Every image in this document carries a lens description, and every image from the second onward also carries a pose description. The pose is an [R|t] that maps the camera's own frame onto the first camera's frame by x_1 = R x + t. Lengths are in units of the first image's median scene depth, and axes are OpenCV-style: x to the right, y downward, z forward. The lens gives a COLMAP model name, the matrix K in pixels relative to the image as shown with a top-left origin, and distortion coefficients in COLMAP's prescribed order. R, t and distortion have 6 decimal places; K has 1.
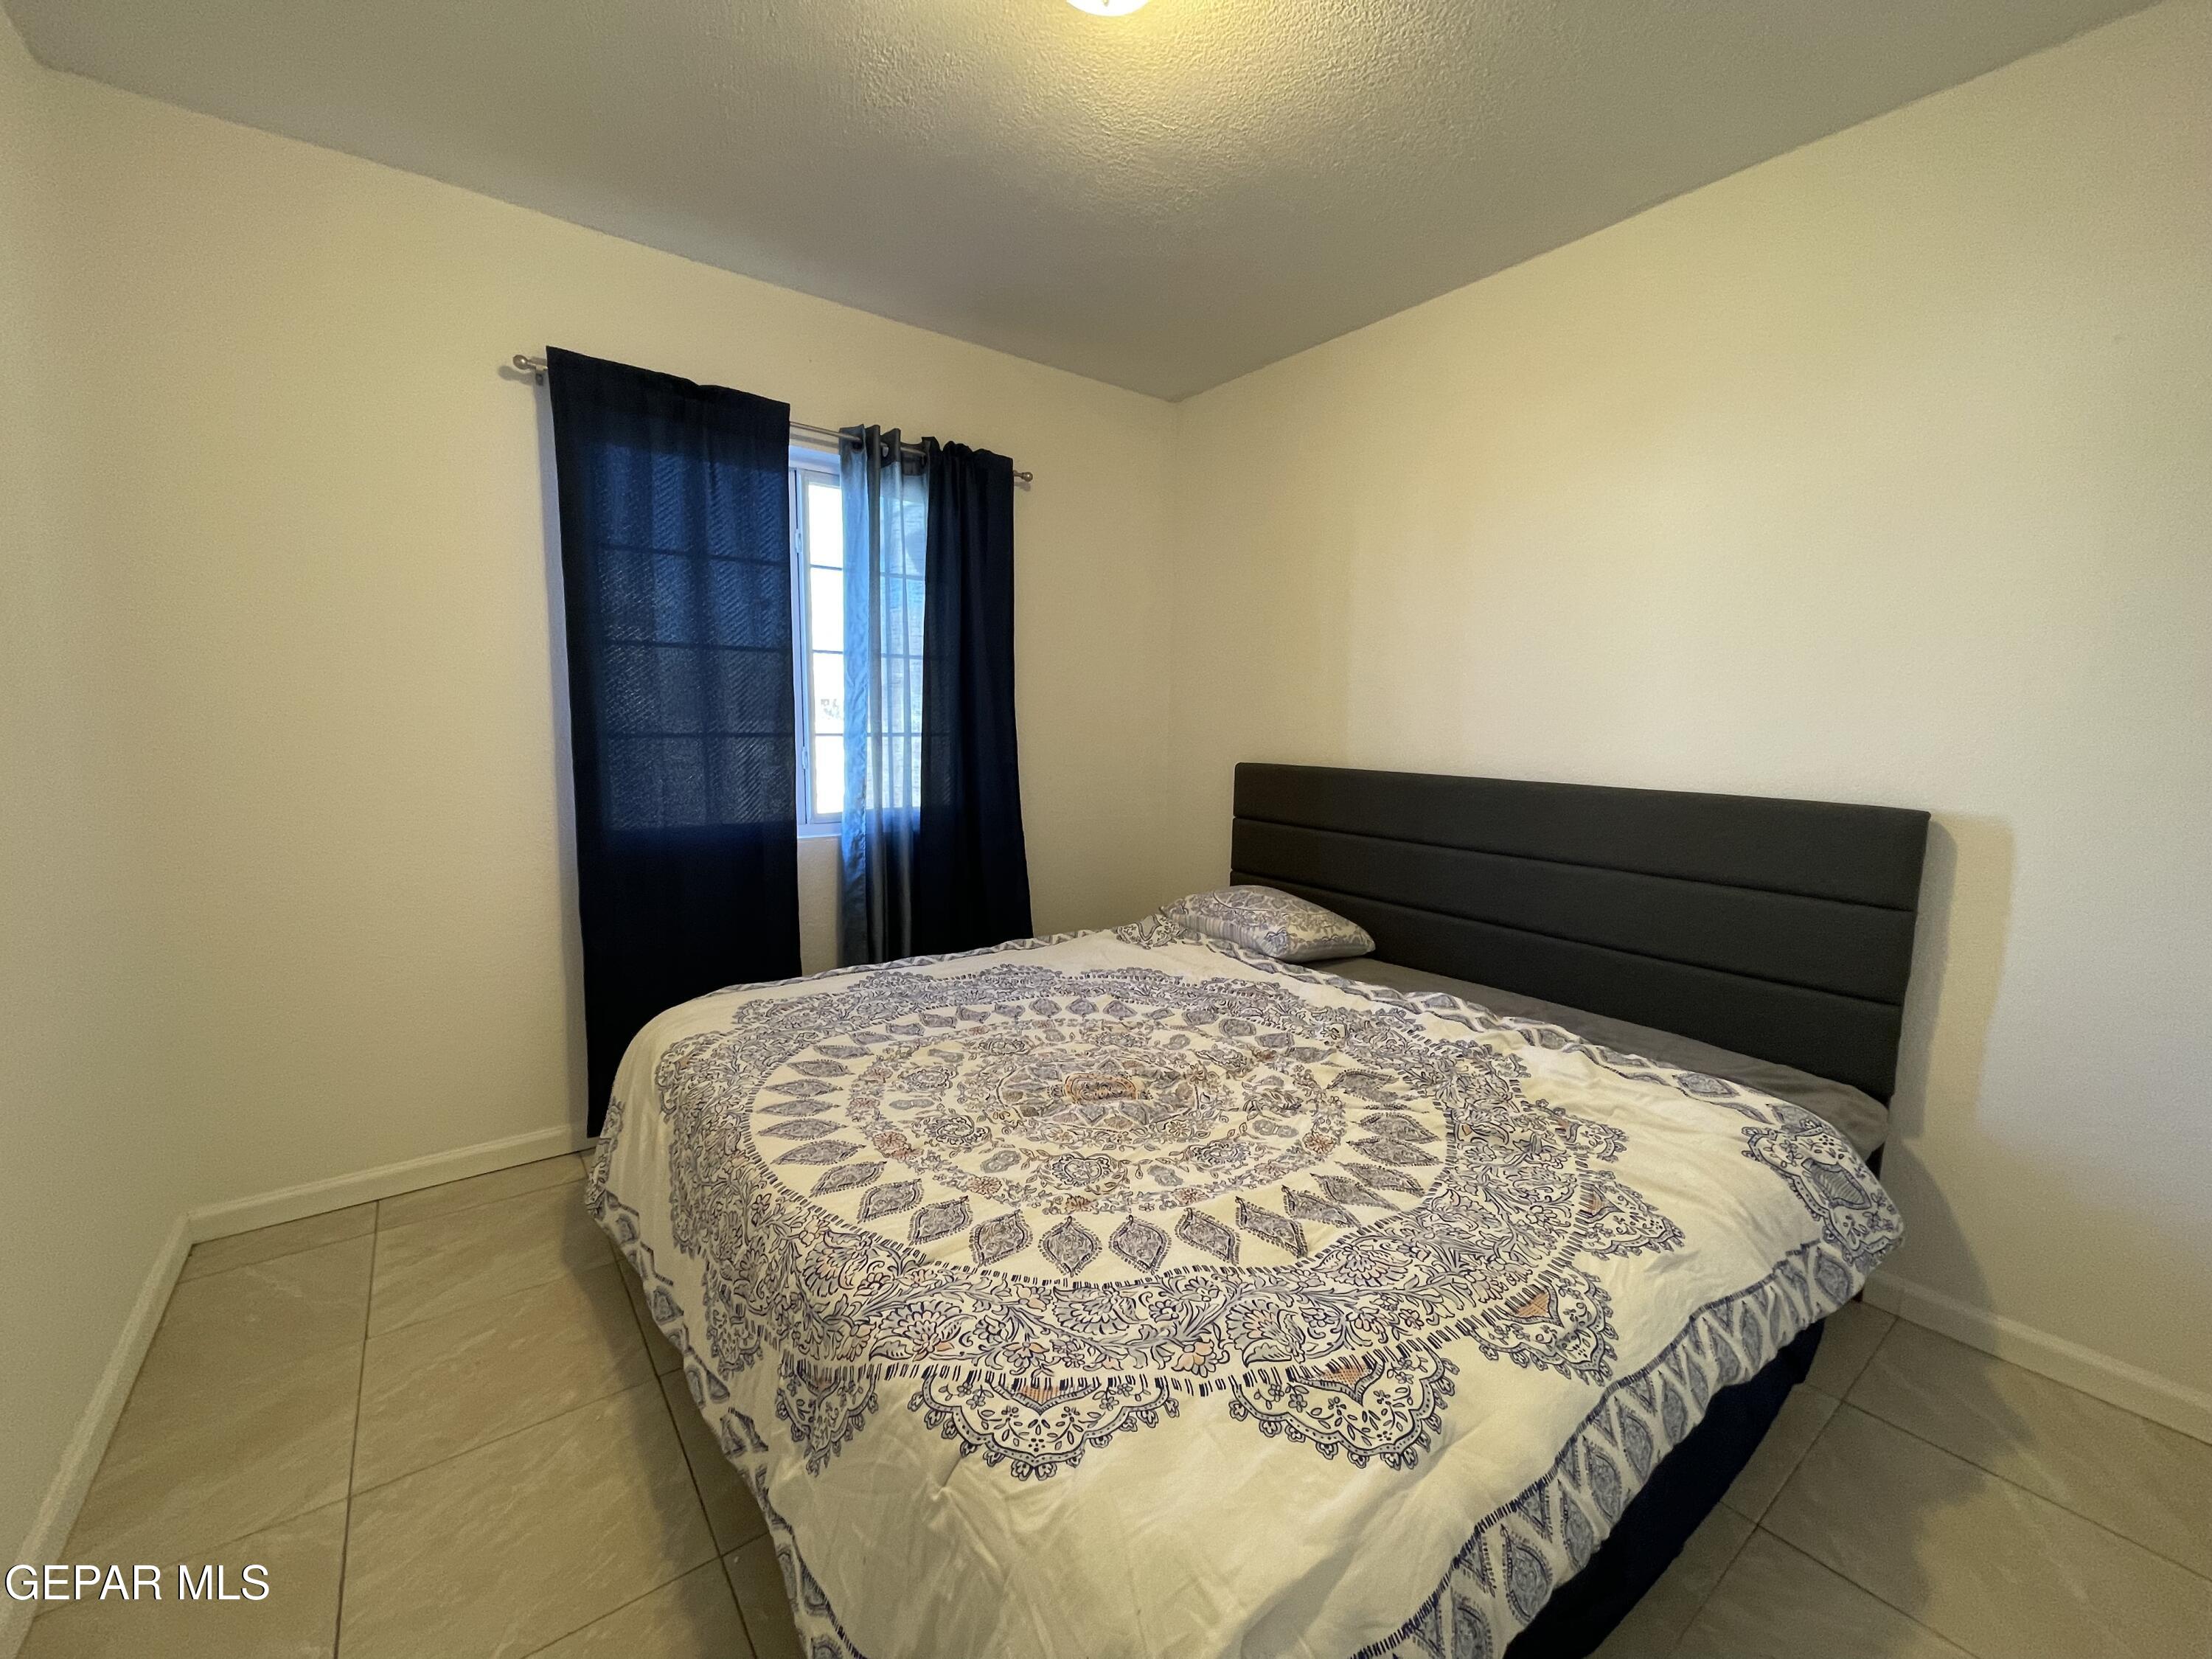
lens RADIAL K [[888.3, 0, 1108.2], [0, 888.3, 822.7], [0, 0, 1]] dist [-0.001293, -0.000113]
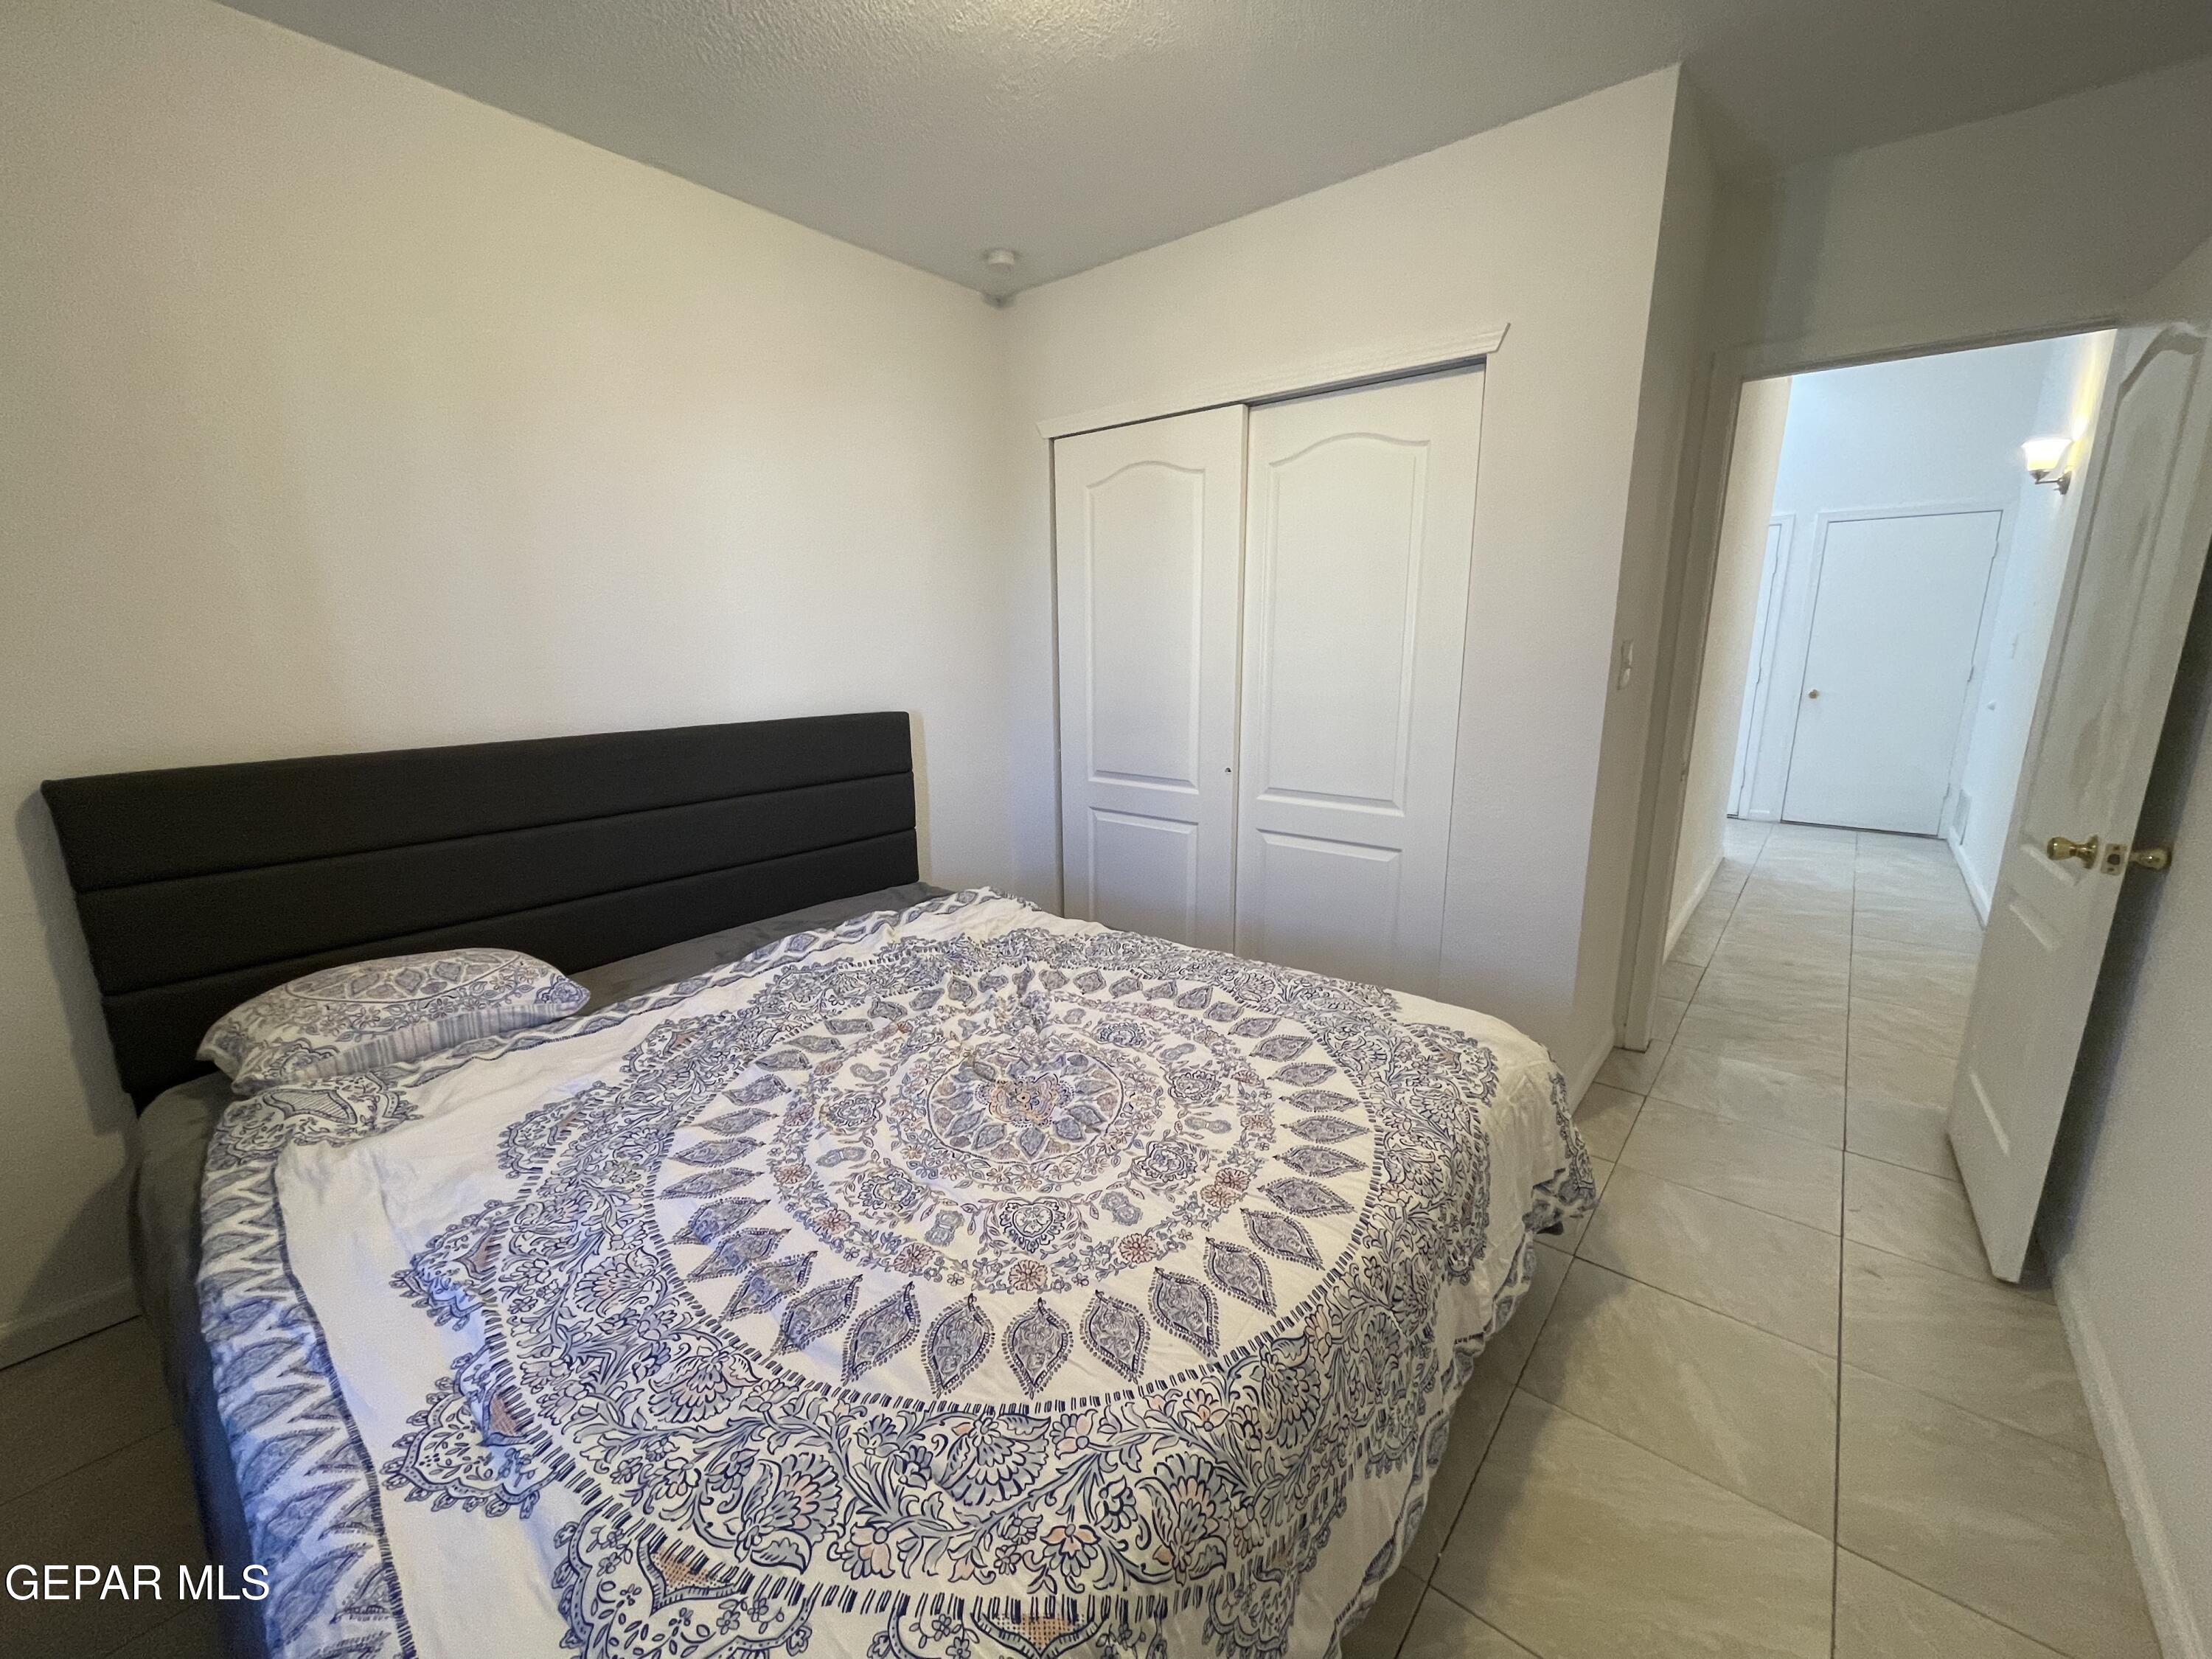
lens RADIAL K [[888.3, 0, 1102.2], [0, 888.3, 832.0], [0, 0, 1]] dist [-0.001293, -0.000113]
pose [[-0.219549, -0.223478, 0.949661, -0.858122], [0.126159, 0.958734, 0.254779, -0.182695], [-0.967410, 0.175745, -0.182296, 1.089813]]
